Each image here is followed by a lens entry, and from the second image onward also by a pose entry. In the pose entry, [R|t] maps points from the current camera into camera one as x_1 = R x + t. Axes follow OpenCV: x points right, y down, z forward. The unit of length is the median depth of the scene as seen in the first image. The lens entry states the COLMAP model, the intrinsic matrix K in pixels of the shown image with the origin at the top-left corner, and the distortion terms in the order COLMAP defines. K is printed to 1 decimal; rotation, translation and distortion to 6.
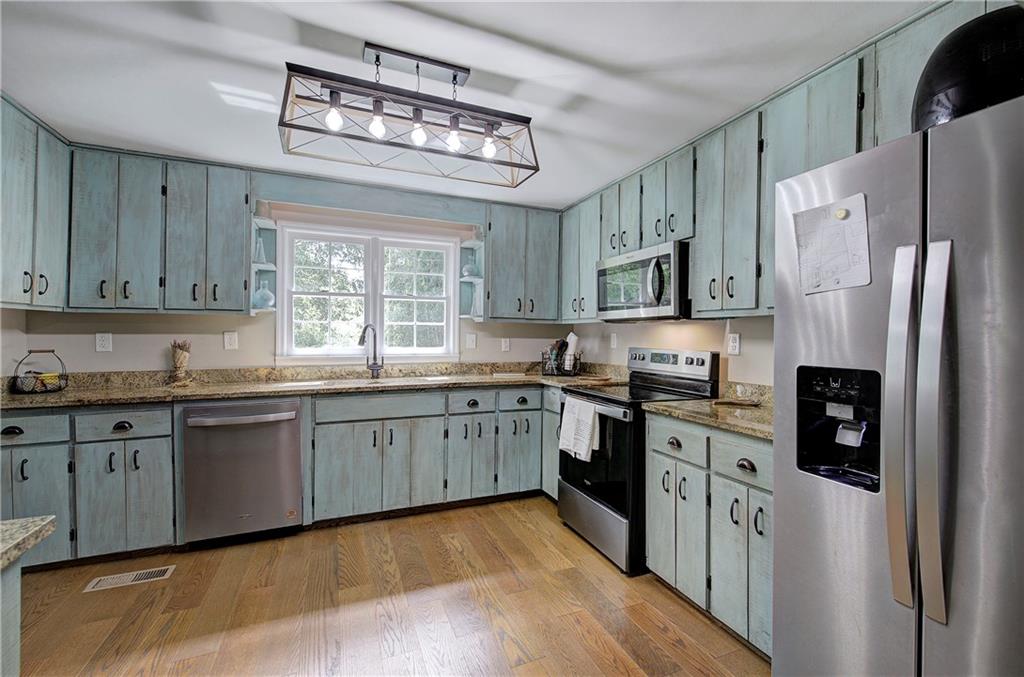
lens RADIAL K [[429.6, 0, 518.1], [0, 429.6, 338.6], [0, 0, 1]] dist [-0.012223, 0.000686]
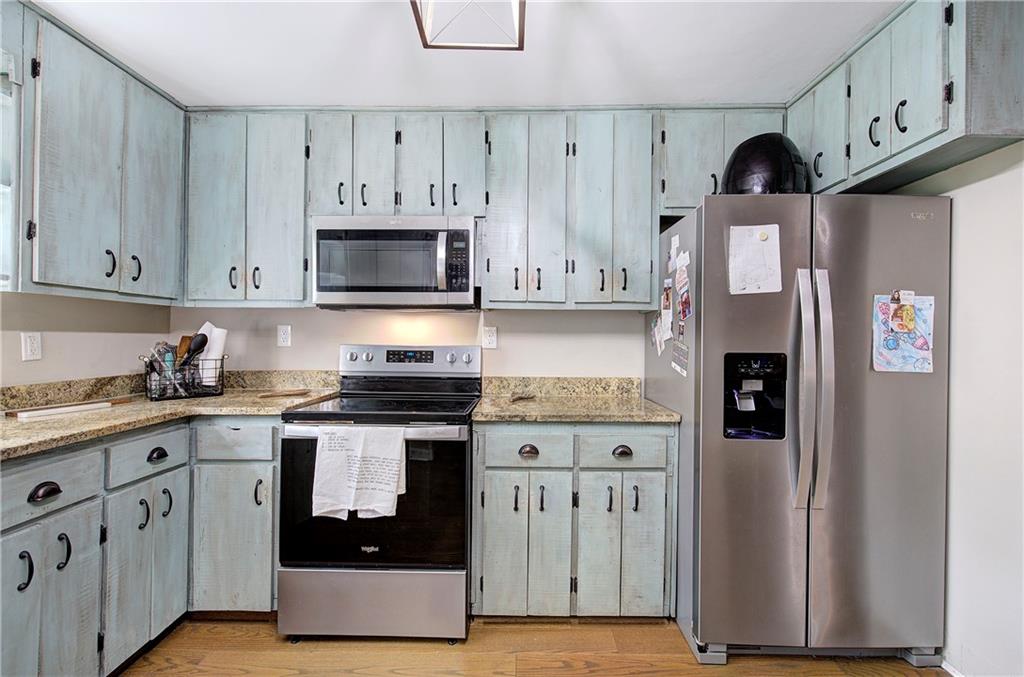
lens RADIAL K [[429.6, 0, 518.1], [0, 429.6, 338.6], [0, 0, 1]] dist [-0.012223, 0.000686]
pose [[0.403752, -0.008093, 0.914833, -0.337786], [0.001516, 0.999965, 0.008177, 0.005882], [-0.914867, -0.001914, 0.403750, 0.512981]]
